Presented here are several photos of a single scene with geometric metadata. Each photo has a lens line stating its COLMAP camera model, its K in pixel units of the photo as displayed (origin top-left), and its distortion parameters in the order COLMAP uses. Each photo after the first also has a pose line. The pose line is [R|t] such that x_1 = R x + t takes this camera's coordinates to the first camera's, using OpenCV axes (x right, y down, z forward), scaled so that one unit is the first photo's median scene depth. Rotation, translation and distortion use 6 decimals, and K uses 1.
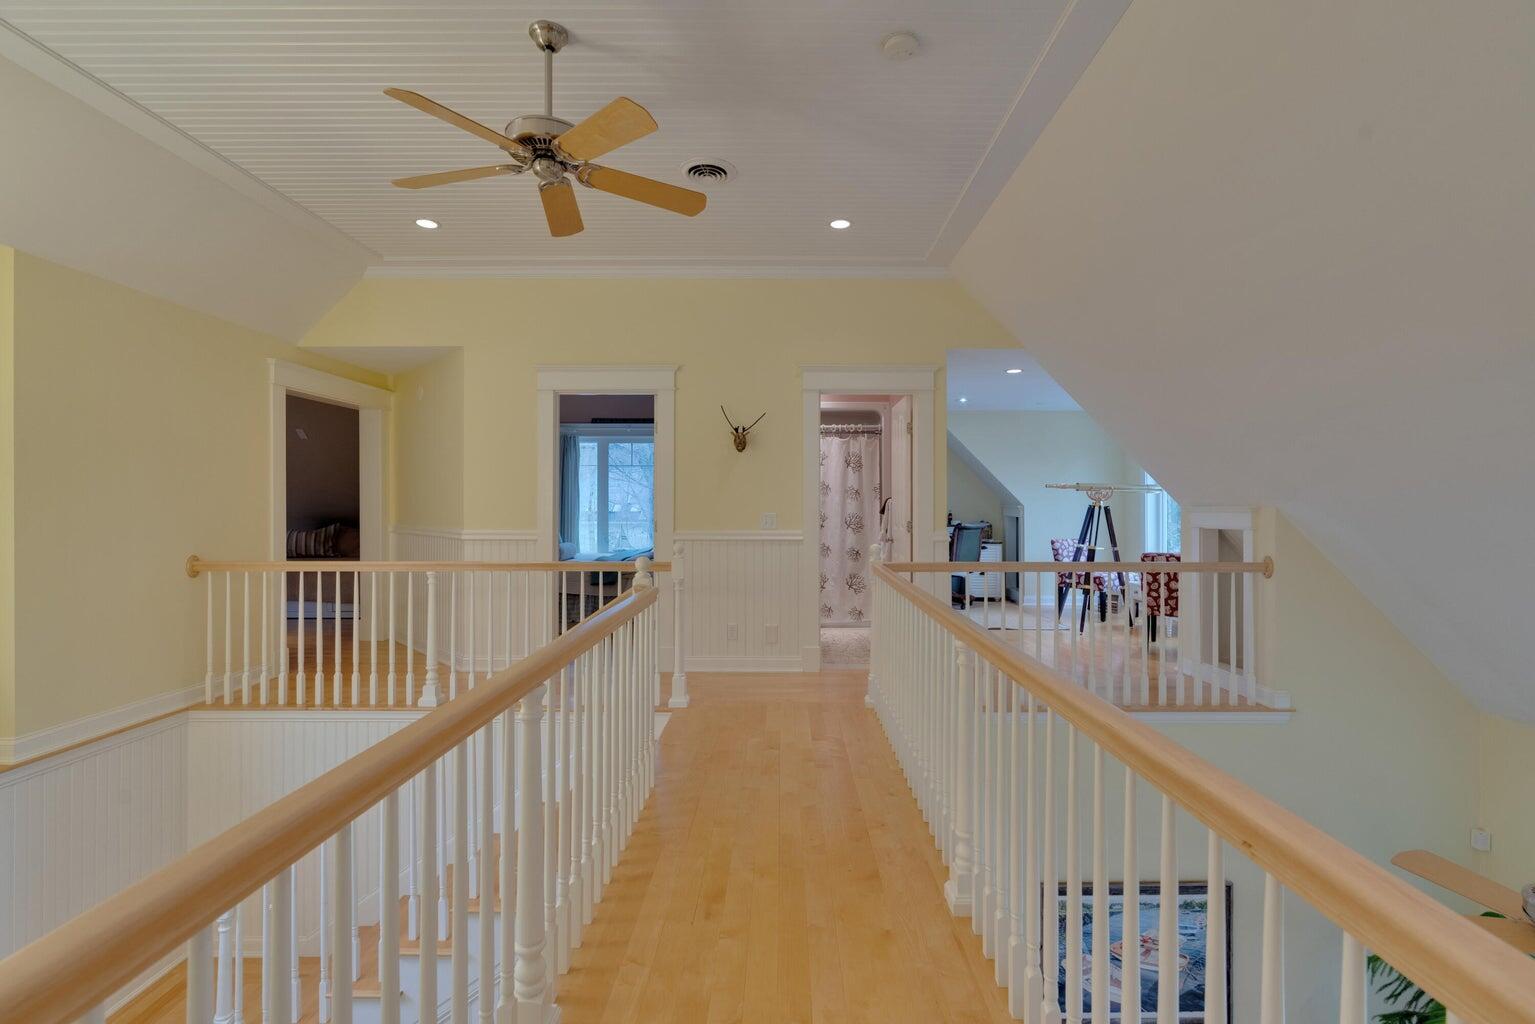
lens RADIAL K [[687.7, 0, 773.5], [0, 687.7, 506.2], [0, 0, 1]] dist [-0.000536, 0.000875]
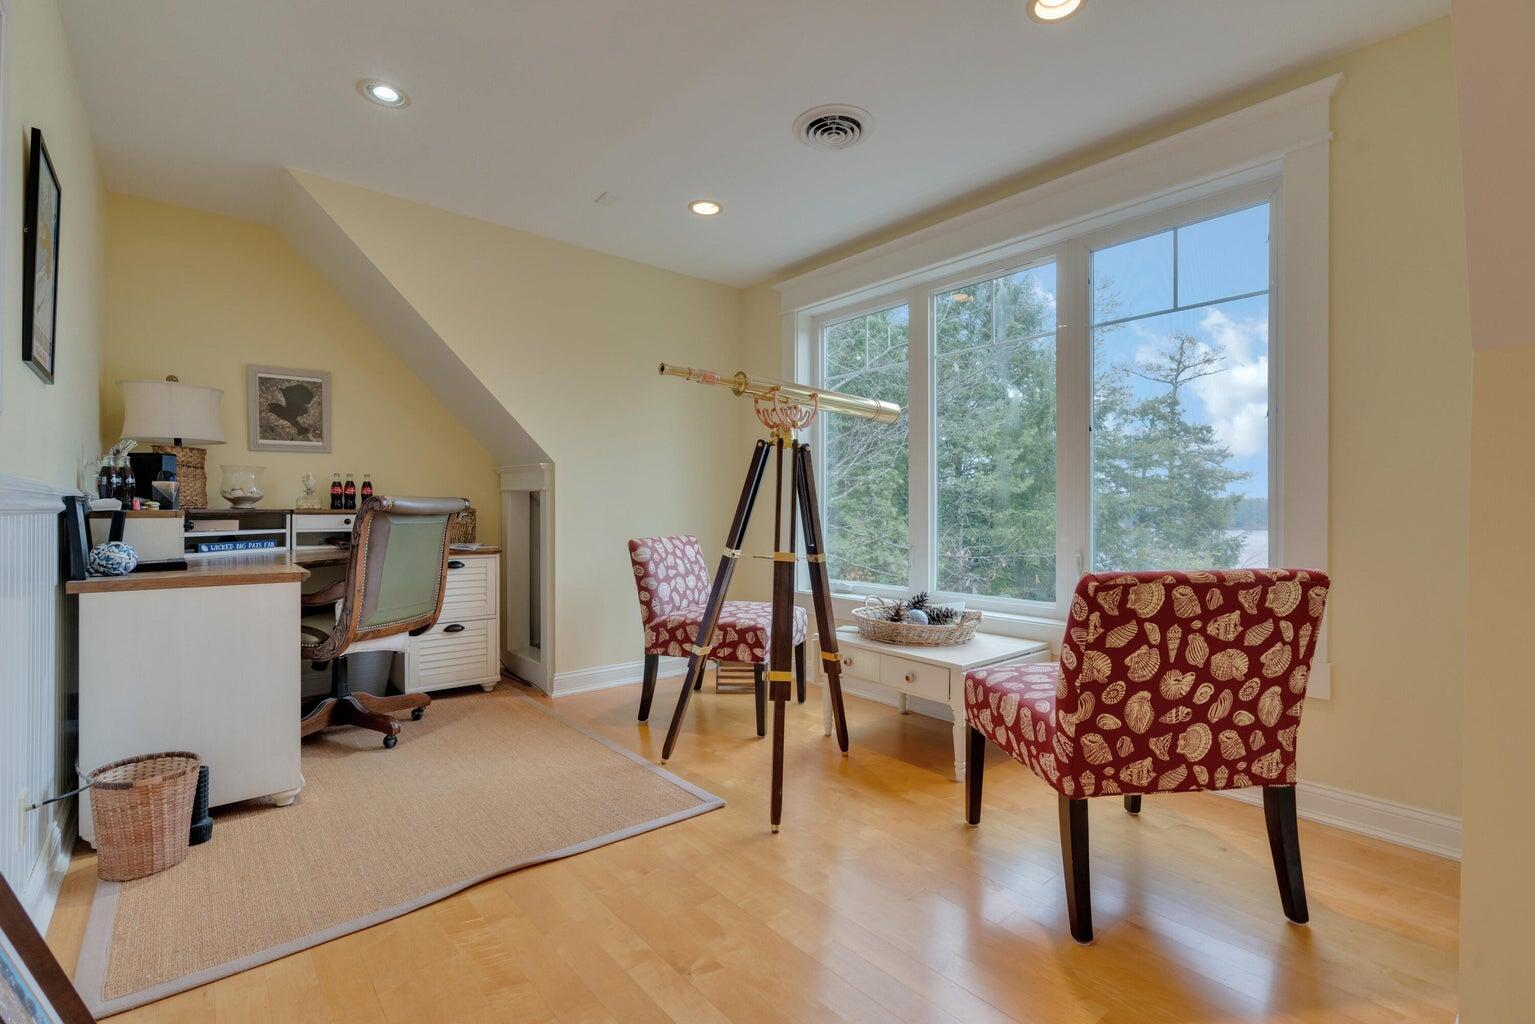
lens RADIAL K [[687.7, 0, 771.9], [0, 687.7, 508.8], [0, 0, 1]] dist [-0.000536, 0.000875]
pose [[0.748798, 0.006474, 0.662766, 0.195373], [-0.002201, 0.999971, -0.007282, 0.032782], [-0.662794, 0.003994, 0.748791, 0.632551]]
